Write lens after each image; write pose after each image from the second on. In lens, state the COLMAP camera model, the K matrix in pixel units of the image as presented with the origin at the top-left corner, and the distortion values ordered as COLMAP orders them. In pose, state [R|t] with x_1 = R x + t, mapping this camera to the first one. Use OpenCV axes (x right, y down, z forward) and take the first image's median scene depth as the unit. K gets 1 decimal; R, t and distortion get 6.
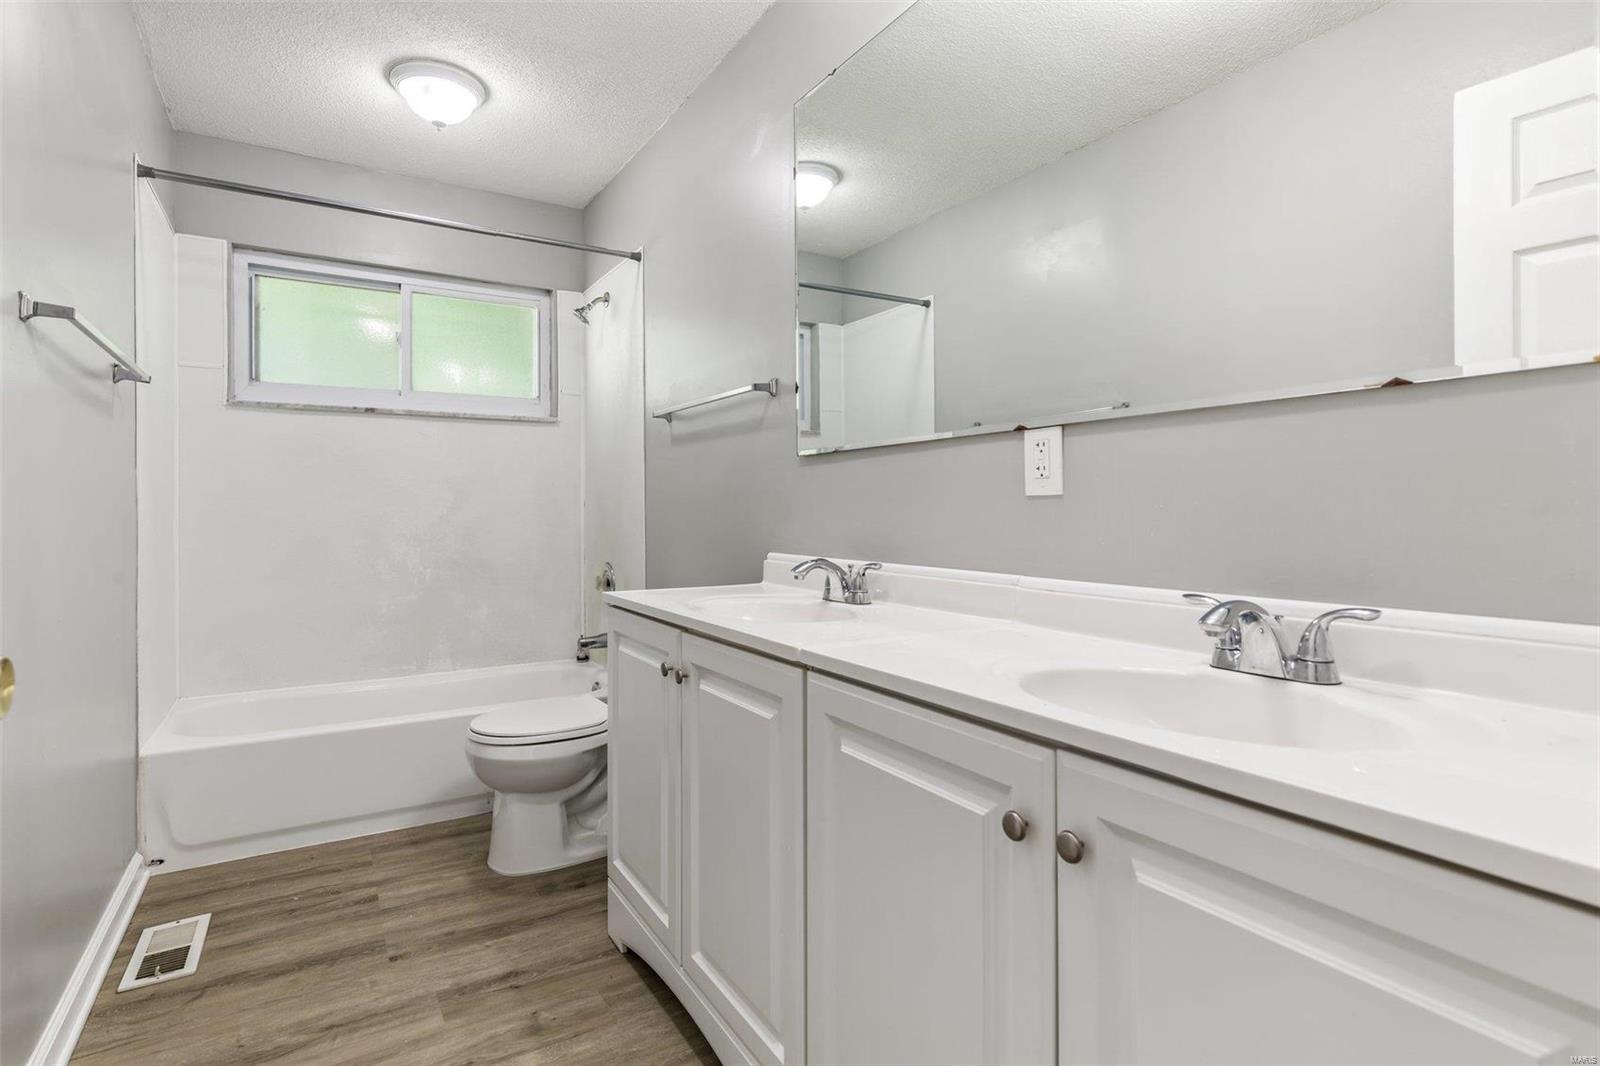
lens RADIAL K [[796.0, 0, 804.0], [0, 796.0, 522.5], [0, 0, 1]] dist [0.000112, -0.000419]
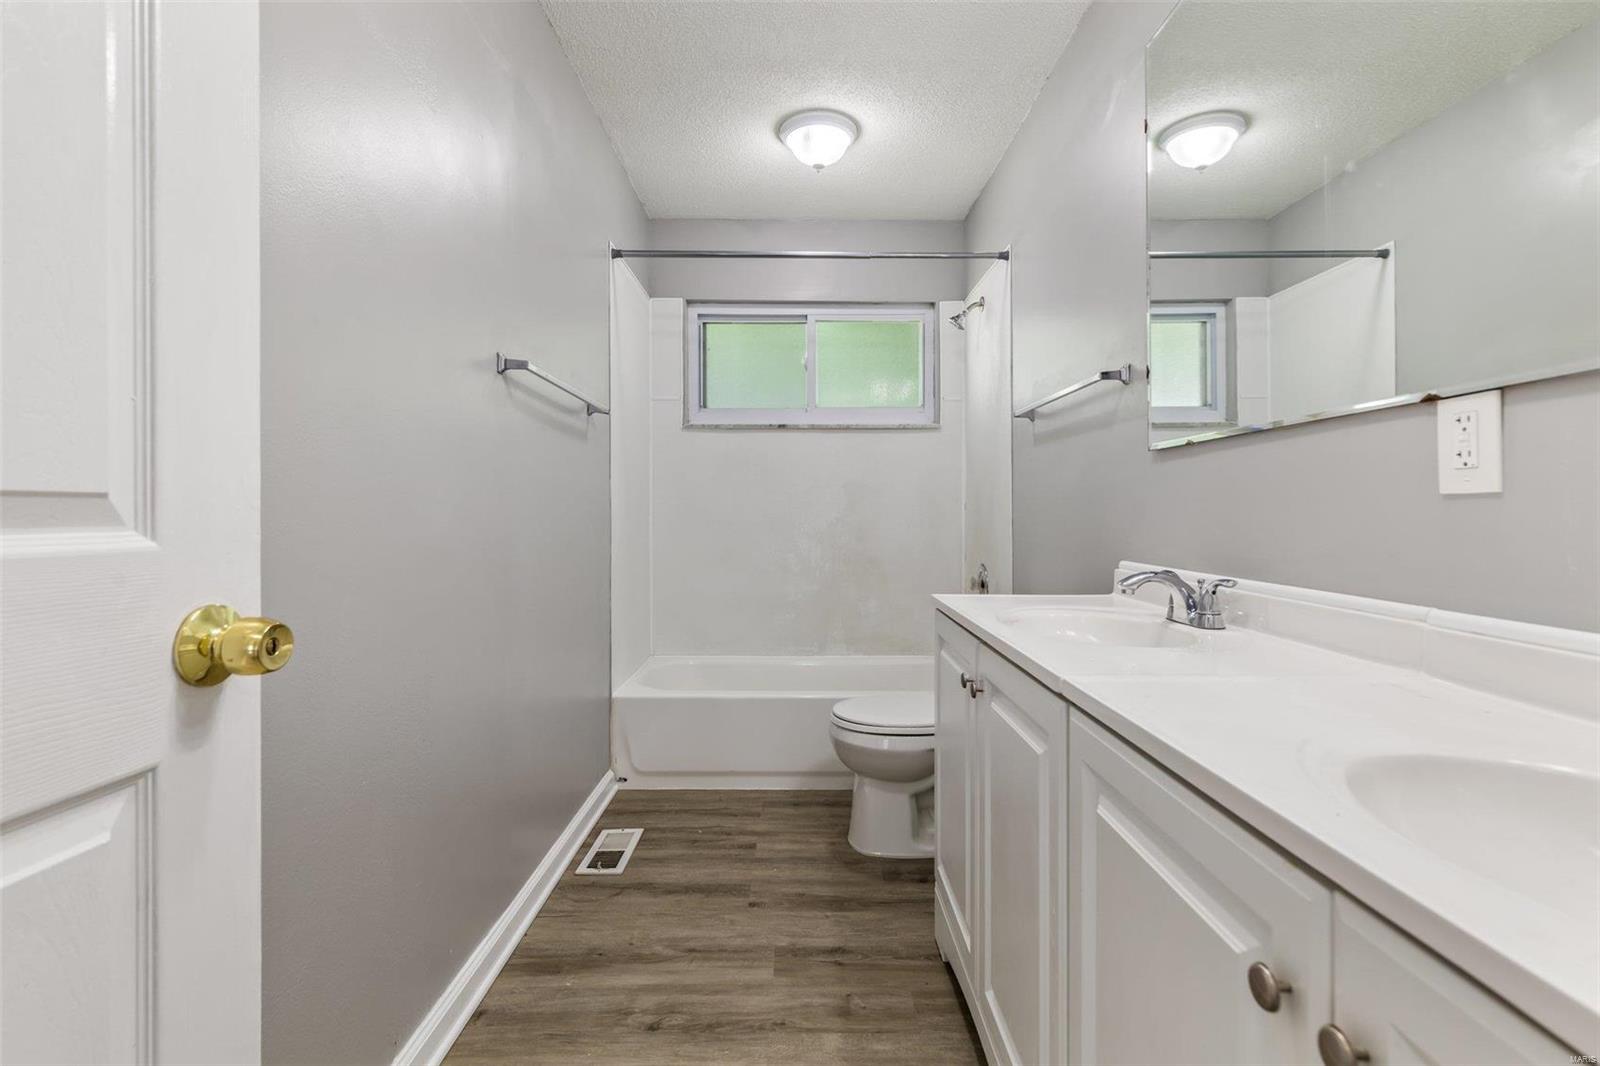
lens RADIAL K [[759.1, 0, 809.0], [0, 759.1, 520.9], [0, 0, 1]] dist [-0.000049, 0.000686]
pose [[0.854934, 0.009655, -0.518647, 0.099936], [-0.011616, 0.999932, -0.000533, -0.002358], [0.518607, 0.006480, 0.854988, 0.095383]]
